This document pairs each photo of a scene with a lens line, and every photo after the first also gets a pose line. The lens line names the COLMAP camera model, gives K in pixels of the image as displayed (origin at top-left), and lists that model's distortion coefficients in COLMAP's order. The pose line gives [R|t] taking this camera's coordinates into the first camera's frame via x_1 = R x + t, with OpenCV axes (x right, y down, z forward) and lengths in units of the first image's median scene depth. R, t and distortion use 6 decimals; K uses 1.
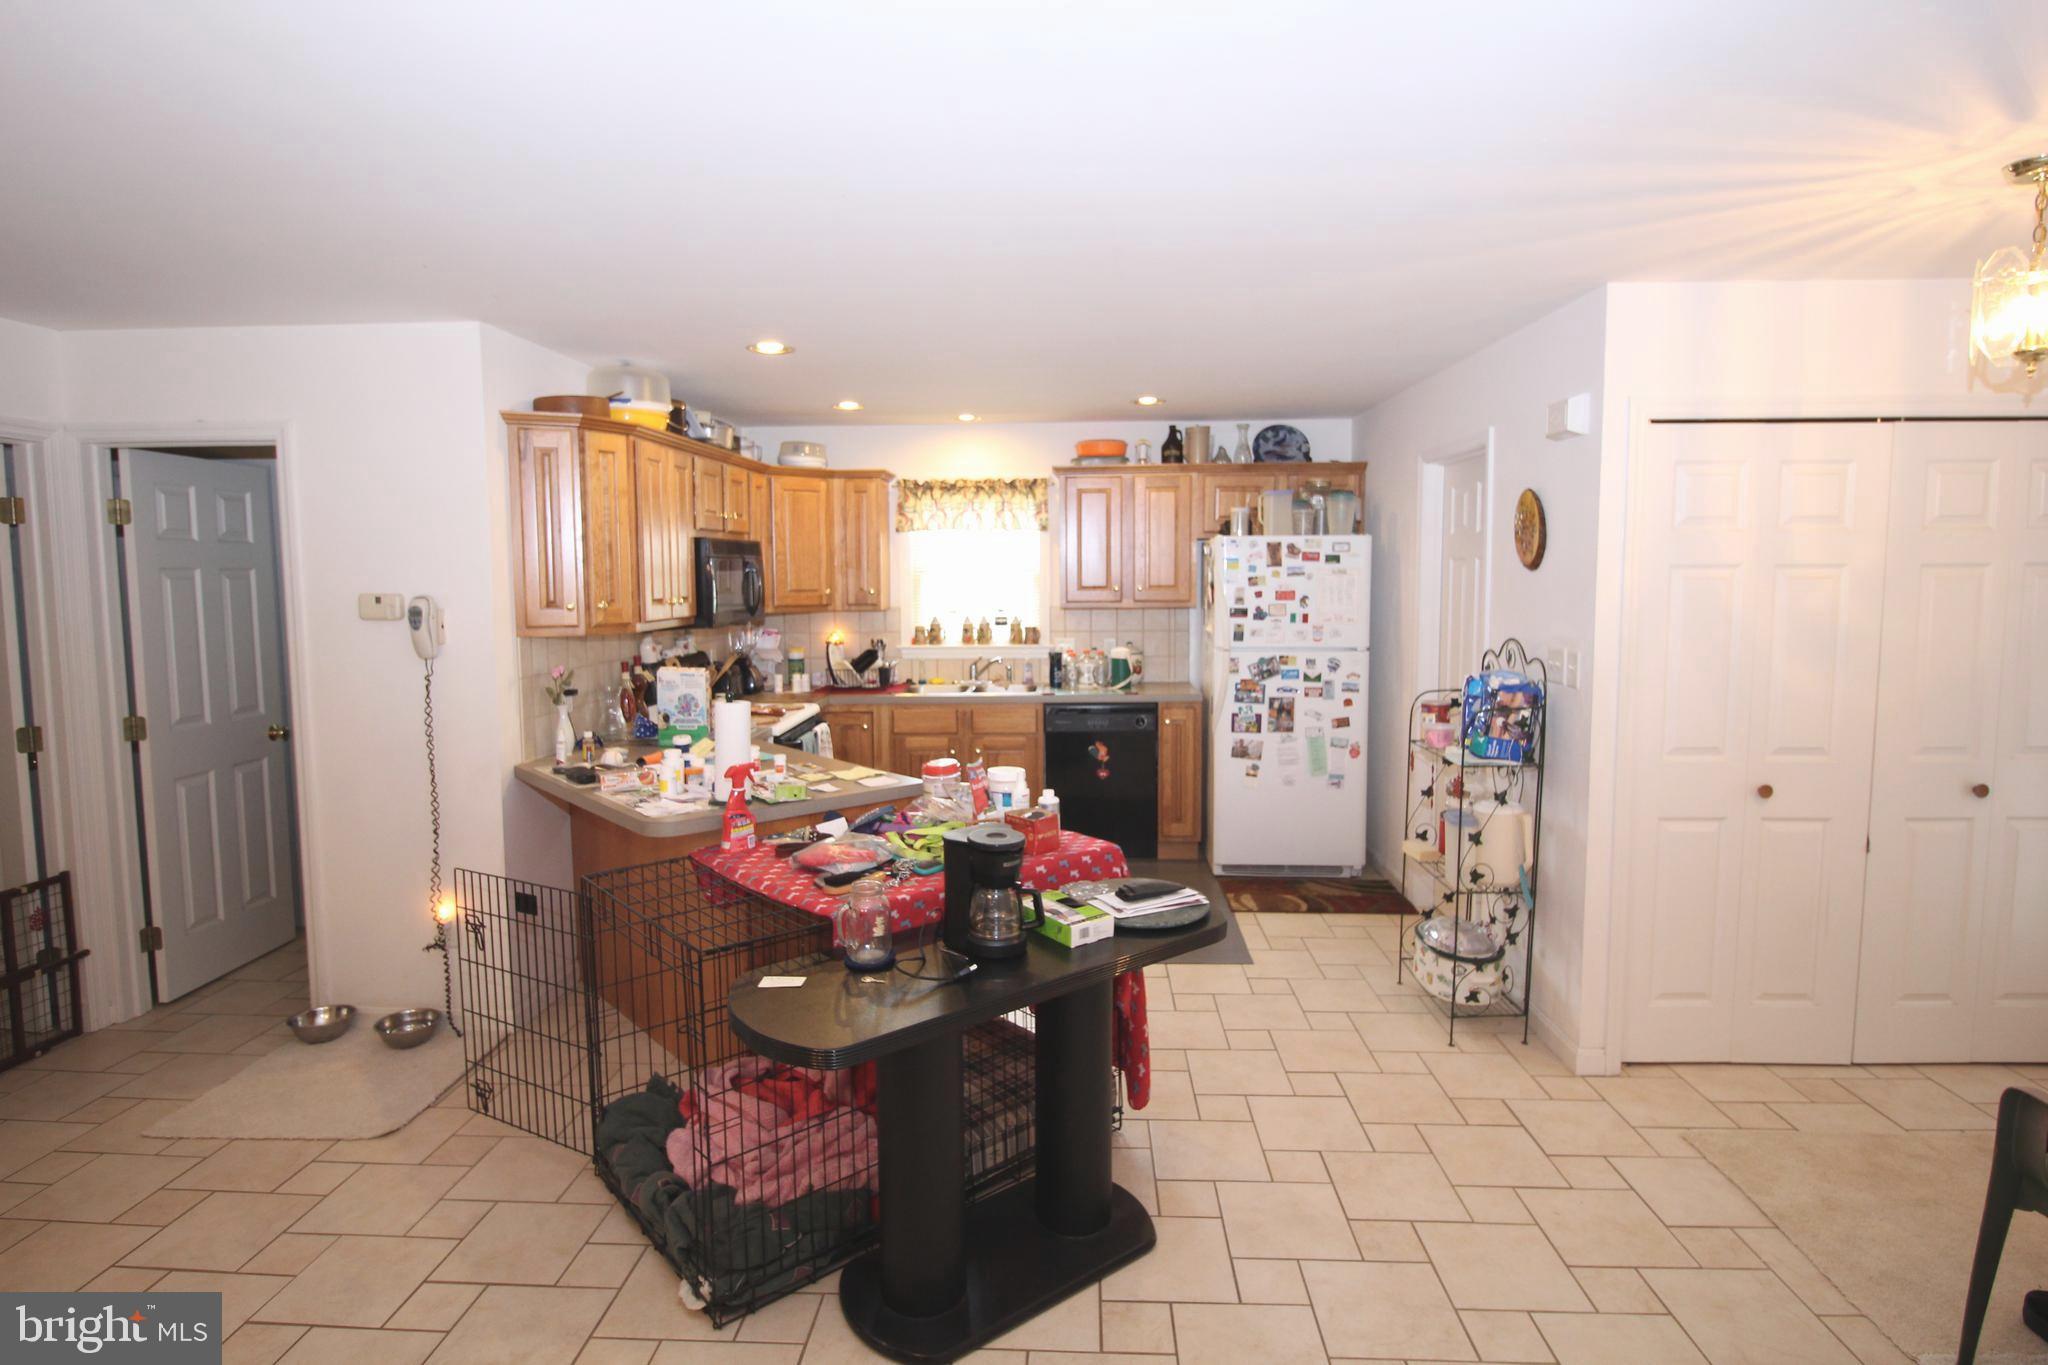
lens RADIAL K [[1036.7, 0, 1017.4], [0, 1036.7, 666.0], [0, 0, 1]] dist [-0.005366, -0.008391]
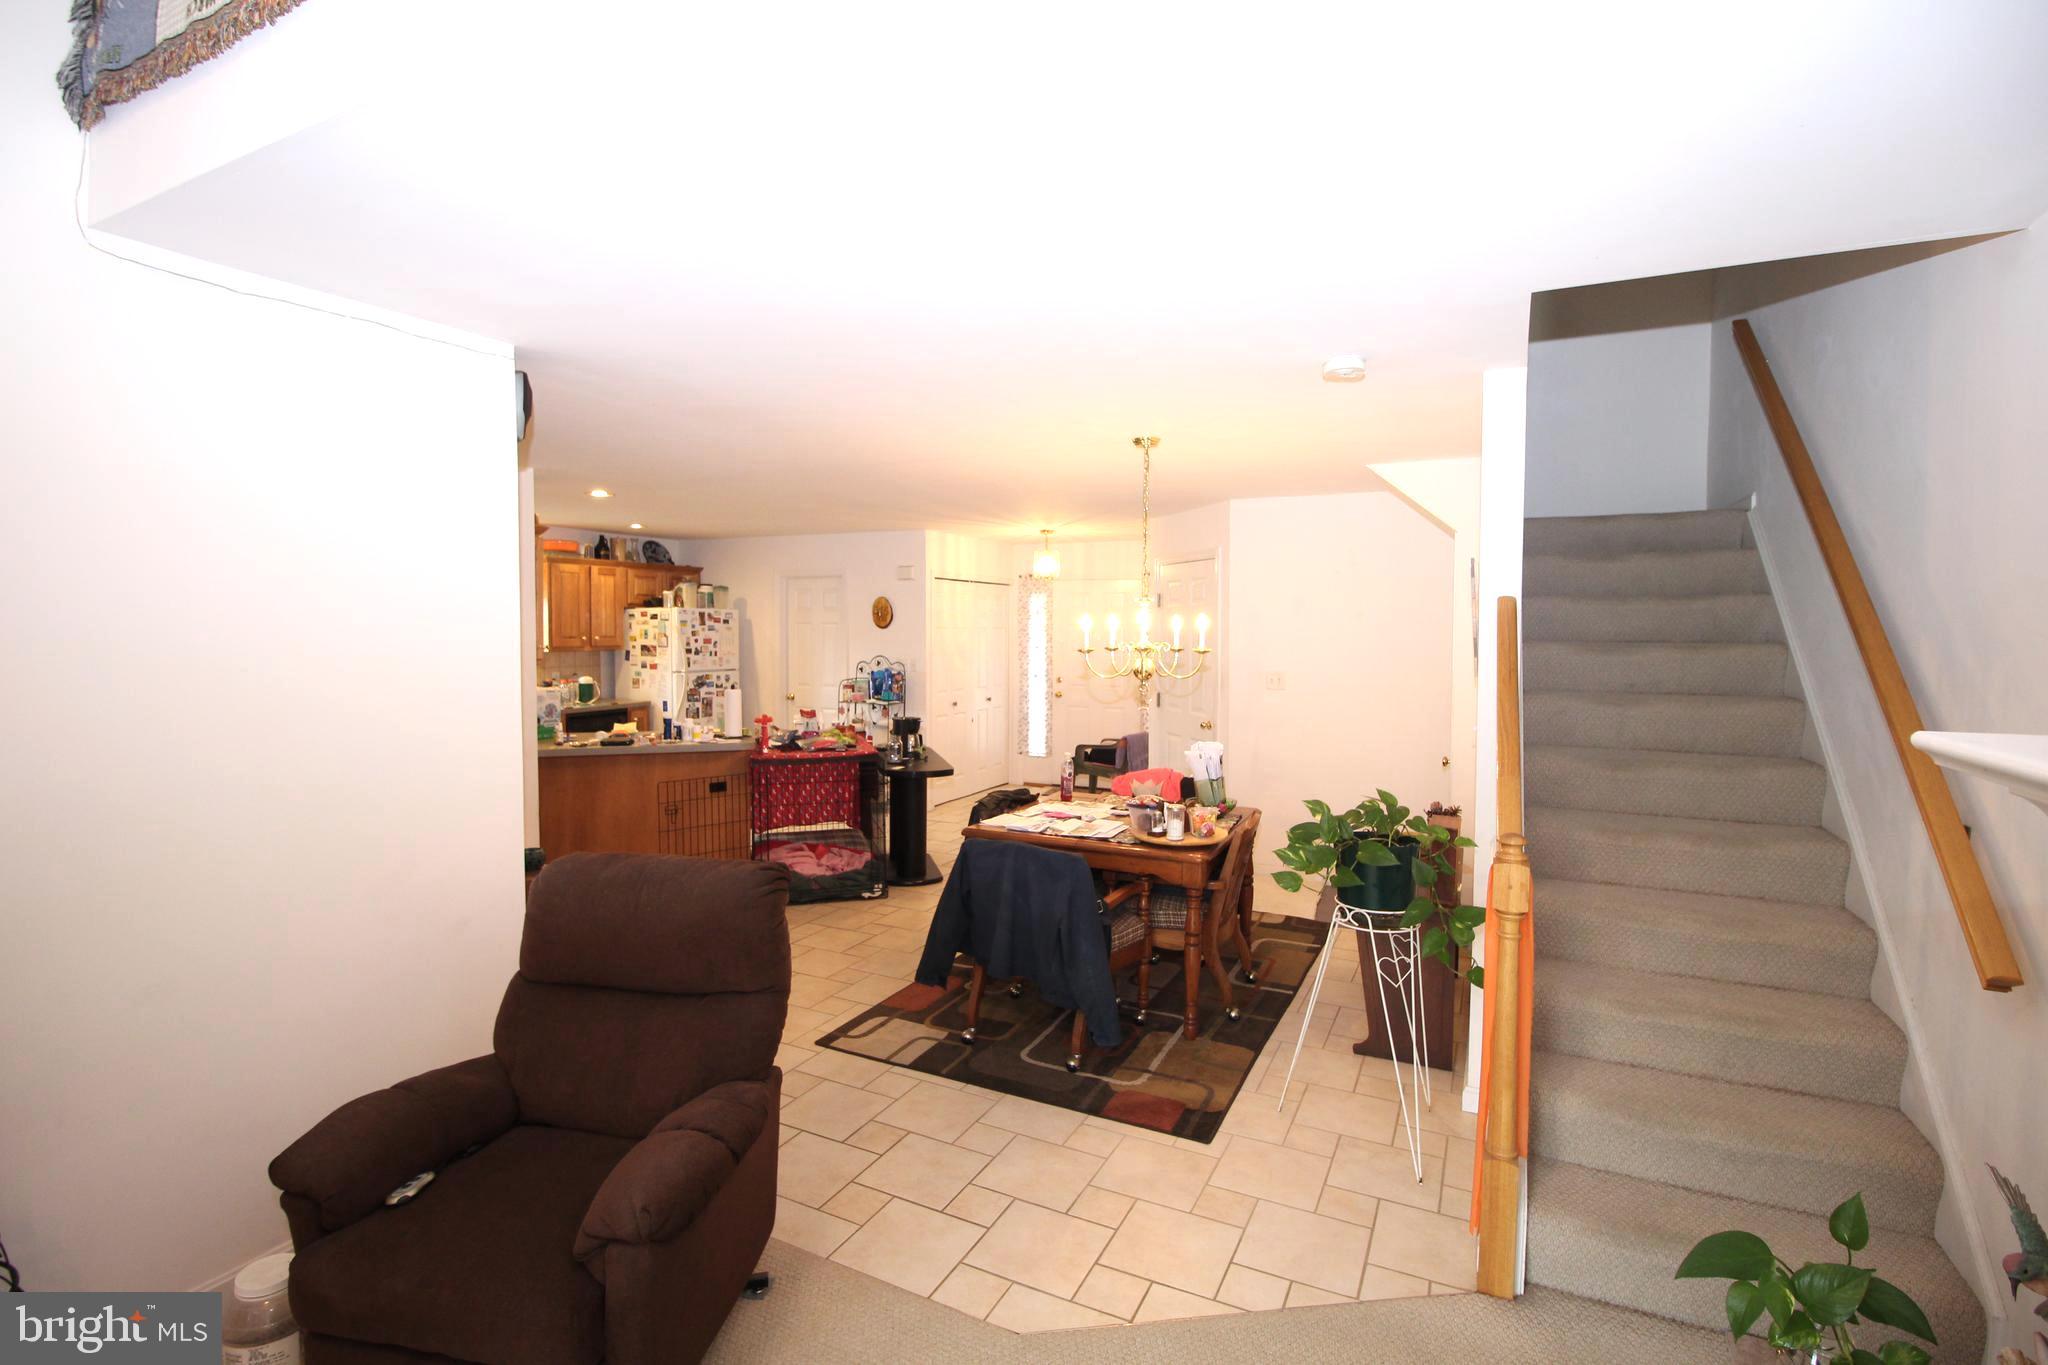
lens RADIAL K [[944.2, 0, 1026.7], [0, 944.2, 673.4], [0, 0, 1]] dist [-0.027448, -0.000226]
pose [[0.412259, -0.033220, 0.910461, -1.013528], [0.072968, 0.997329, 0.003350, 0.023638], [-0.908140, 0.065053, 0.413581, -0.189054]]
